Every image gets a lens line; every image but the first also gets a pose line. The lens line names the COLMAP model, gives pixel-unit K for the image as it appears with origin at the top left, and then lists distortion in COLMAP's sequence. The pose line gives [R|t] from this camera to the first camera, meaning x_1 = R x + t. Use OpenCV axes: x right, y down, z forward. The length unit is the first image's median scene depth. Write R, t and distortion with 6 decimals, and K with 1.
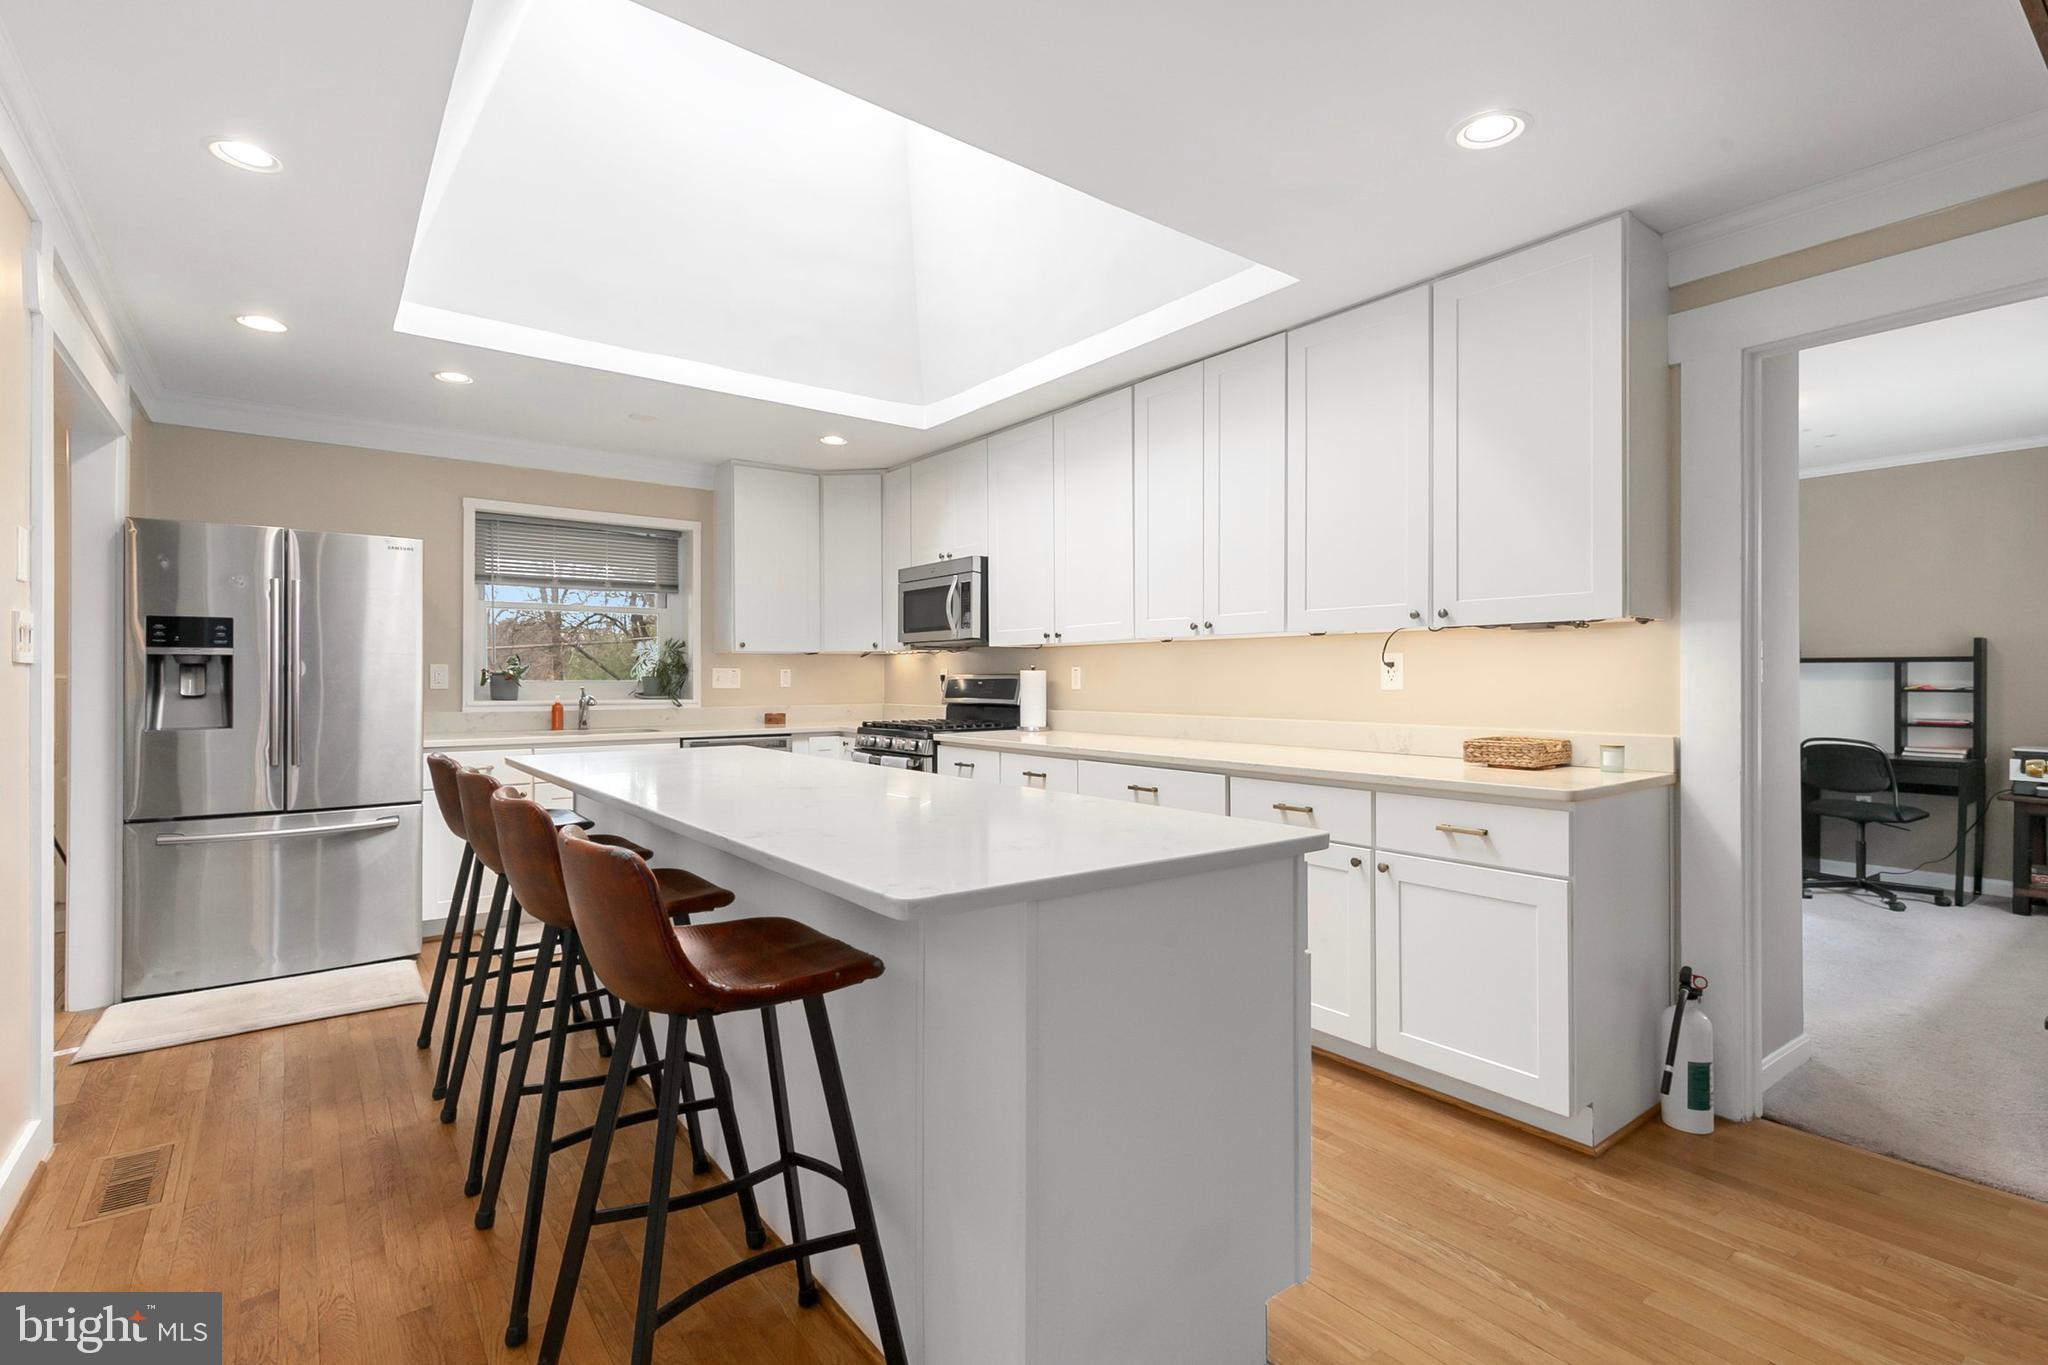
lens RADIAL K [[937.5, 0, 1033.3], [0, 937.5, 675.4], [0, 0, 1]] dist [0.008252, -0.001337]
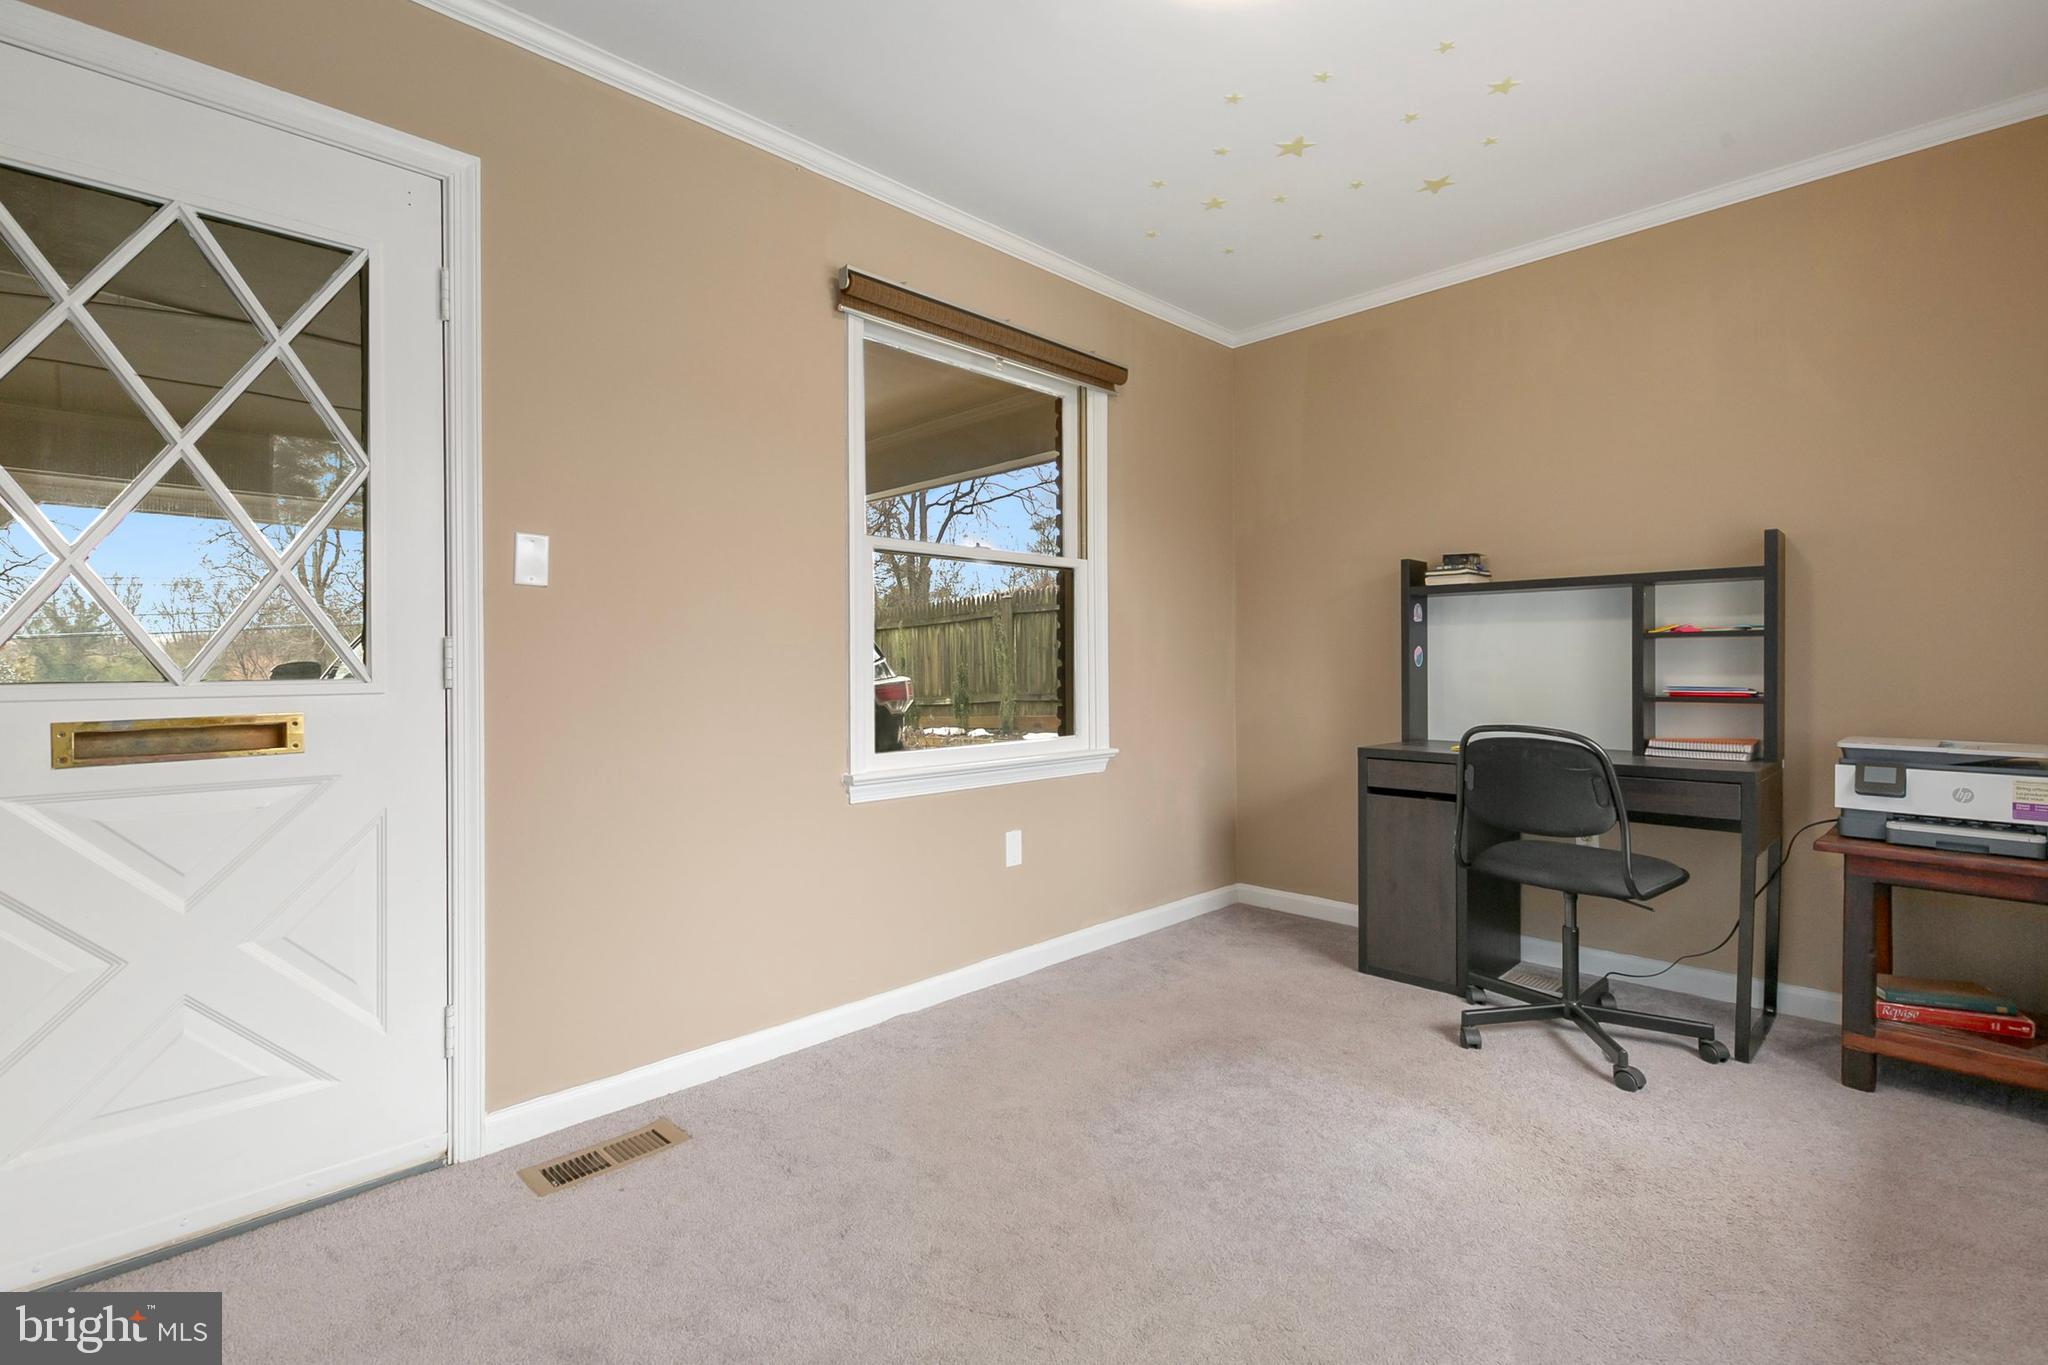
lens RADIAL K [[937.5, 0, 1030.2], [0, 937.5, 667.4], [0, 0, 1]] dist [0.008252, -0.001337]
pose [[0.991369, 0.000729, 0.131102, 0.519273], [0.000355, 0.999966, -0.008244, 0.039472], [-0.131104, 0.008219, 0.991335, 0.530618]]
